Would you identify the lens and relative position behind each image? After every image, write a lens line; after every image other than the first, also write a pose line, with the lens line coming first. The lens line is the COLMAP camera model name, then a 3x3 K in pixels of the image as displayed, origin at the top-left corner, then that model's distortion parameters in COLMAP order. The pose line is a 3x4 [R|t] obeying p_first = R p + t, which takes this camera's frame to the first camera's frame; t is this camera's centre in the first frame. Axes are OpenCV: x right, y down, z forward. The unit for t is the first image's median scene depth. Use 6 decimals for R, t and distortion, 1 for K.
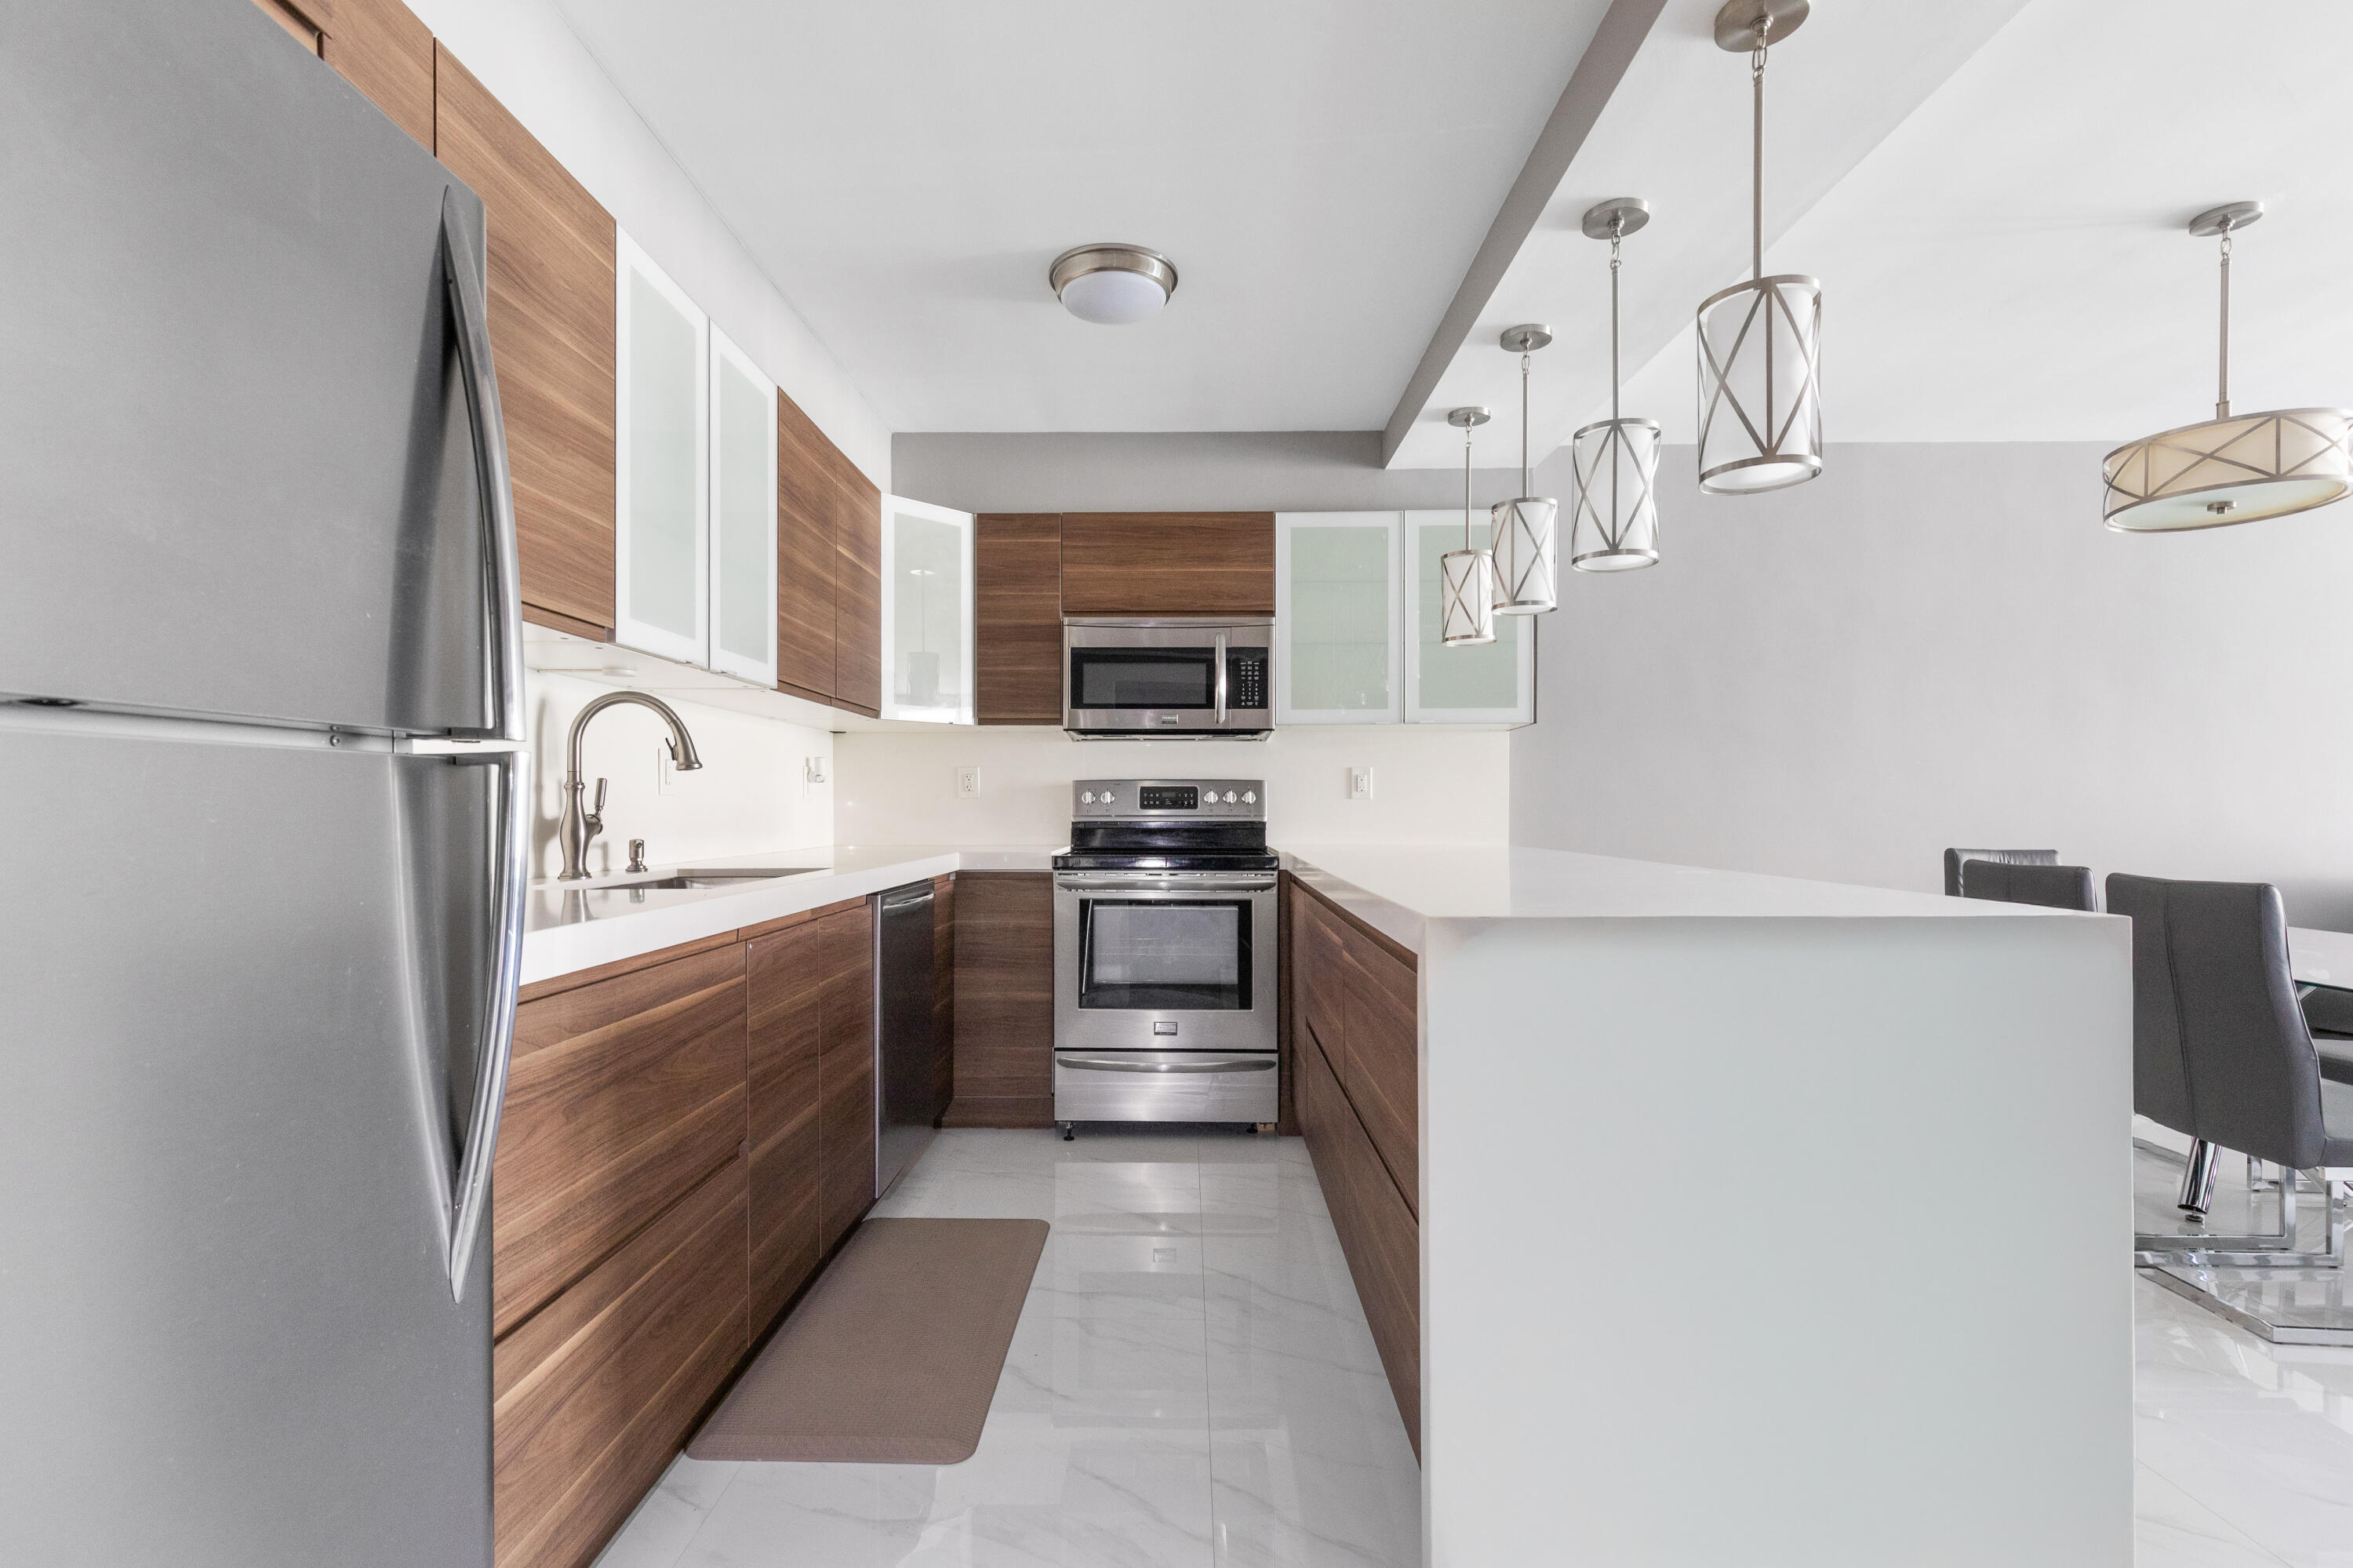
lens RADIAL K [[1080.9, 0, 1123.7], [0, 1080.9, 808.3], [0, 0, 1]] dist [0.007985, -0.002575]
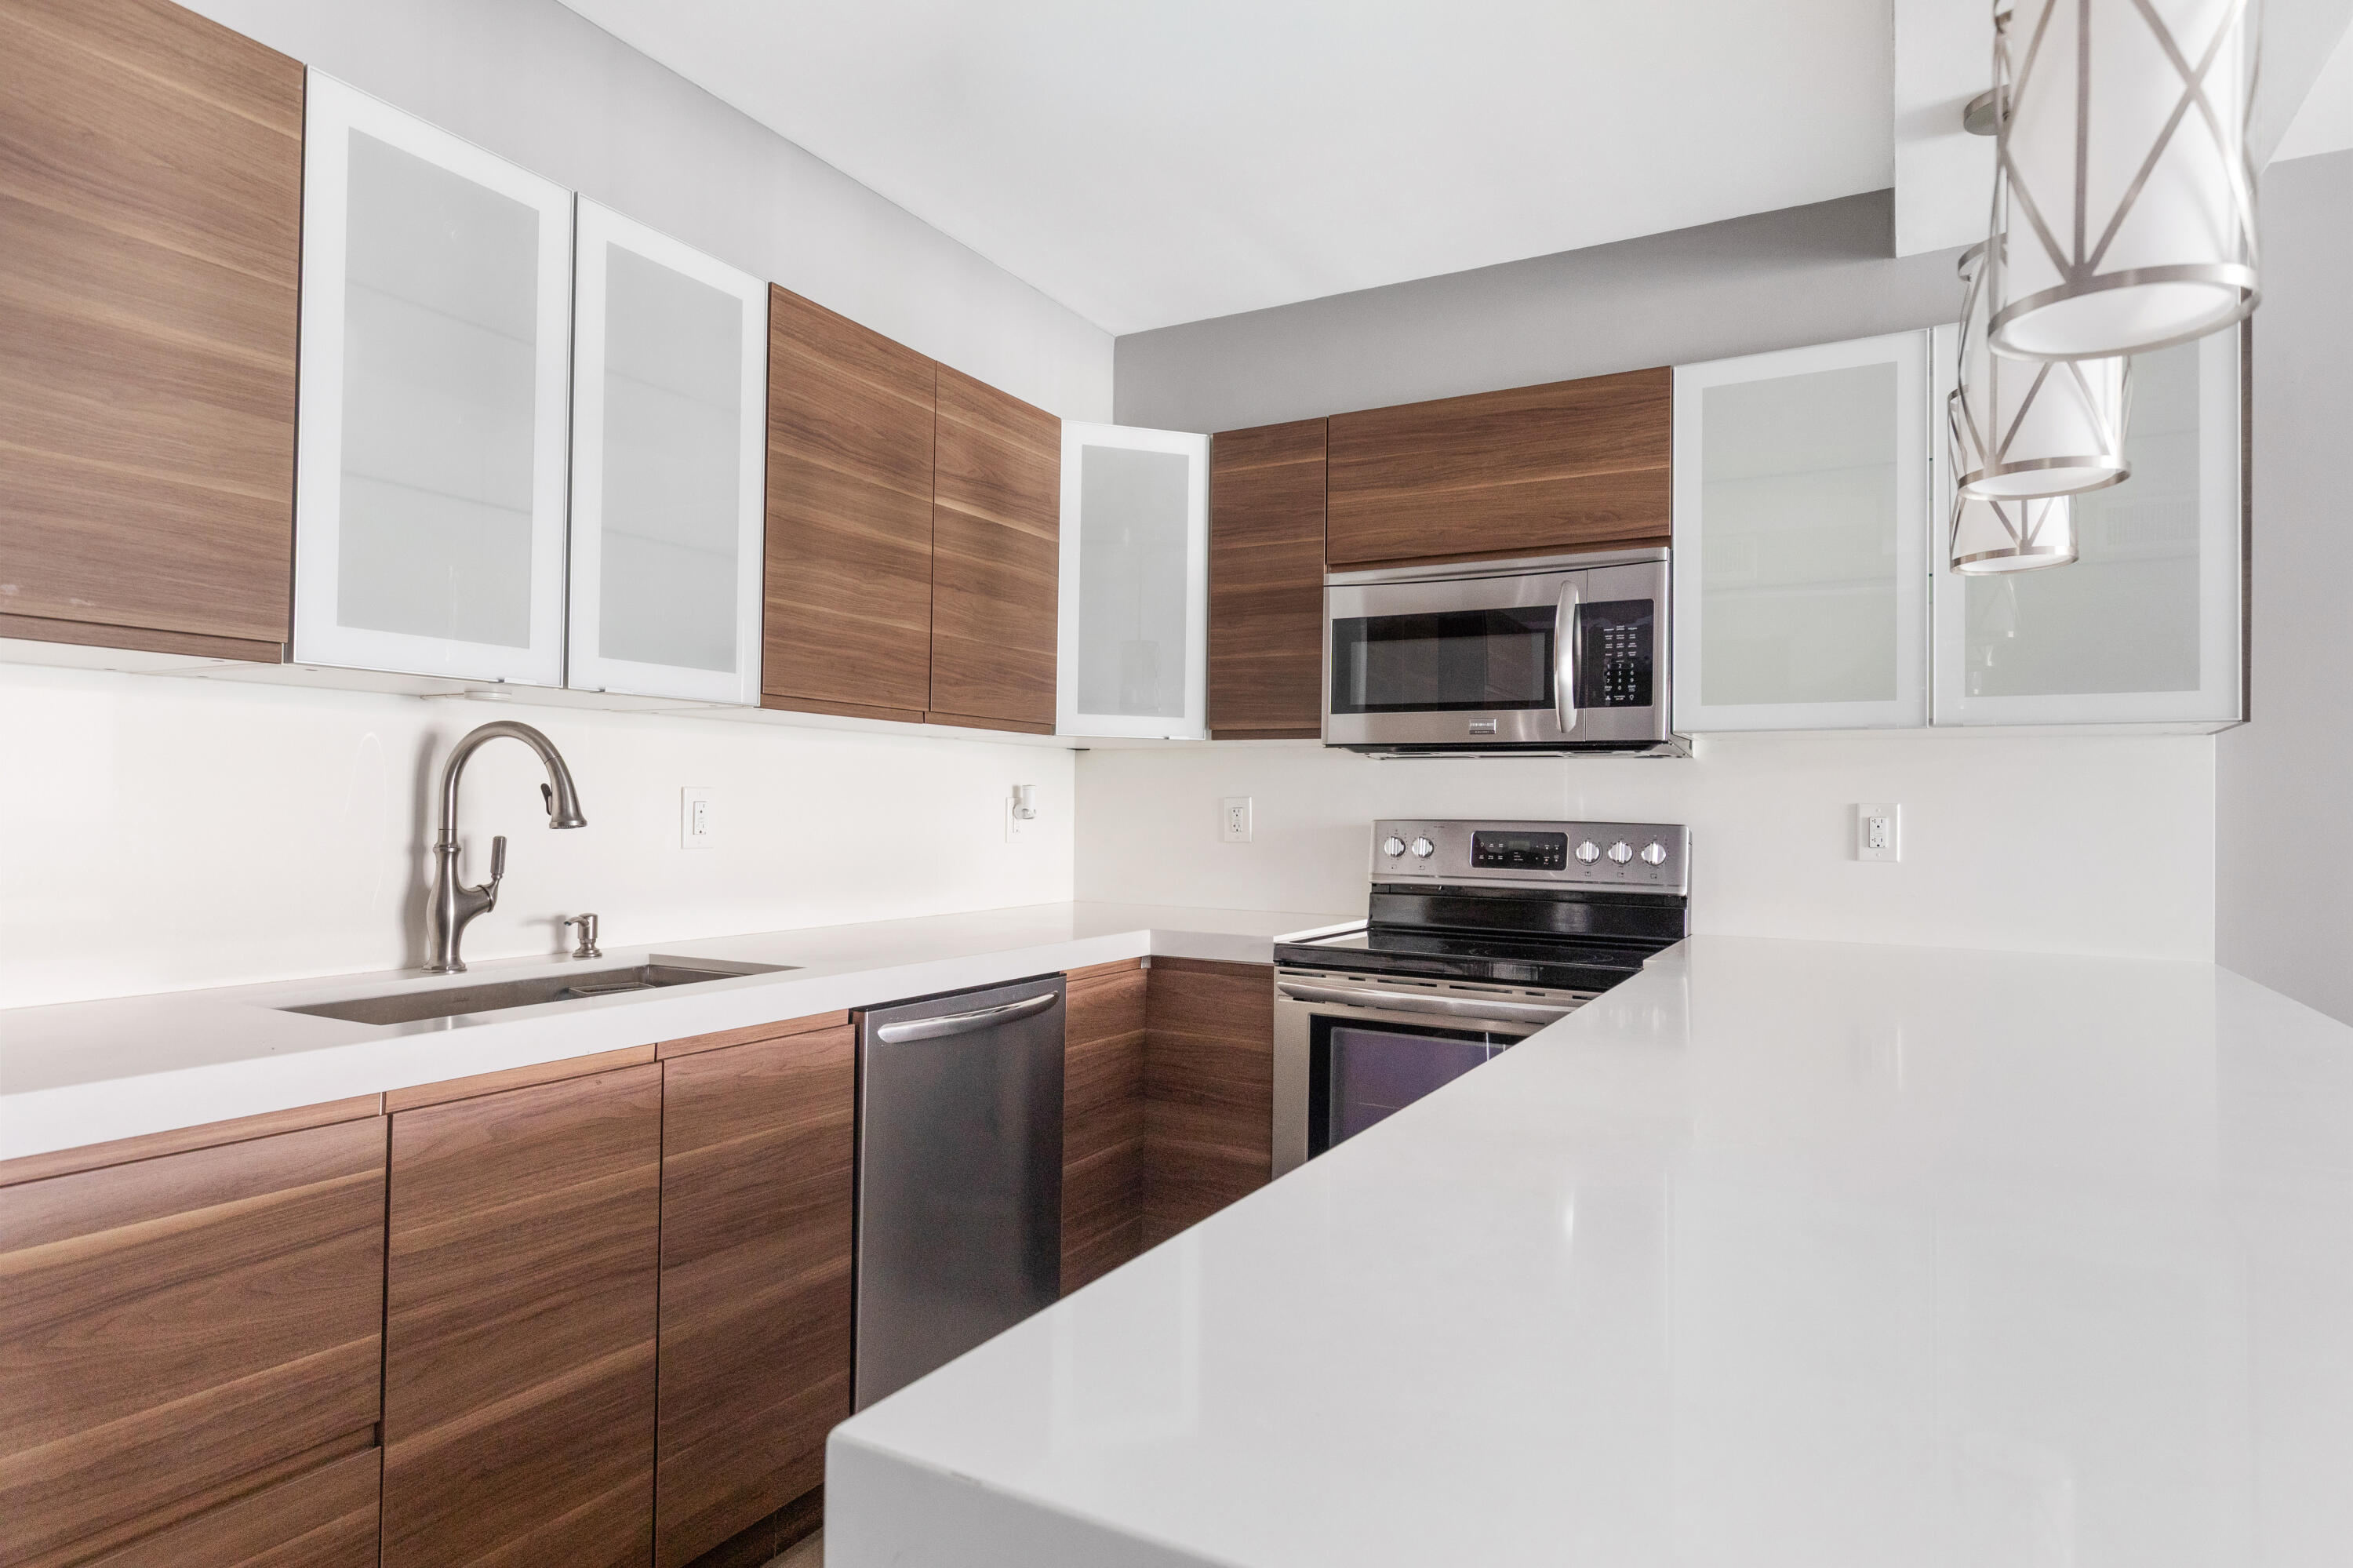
lens RADIAL K [[1256.2, 0, 1182.1], [0, 1256.2, 786.0], [0, 0, 1]] dist [-0.001641, -0.001004]
pose [[0.887477, 0.003420, -0.460839, 0.219179], [-0.011993, 0.999805, -0.015676, -0.035638], [0.460696, 0.019439, 0.887345, 0.289212]]
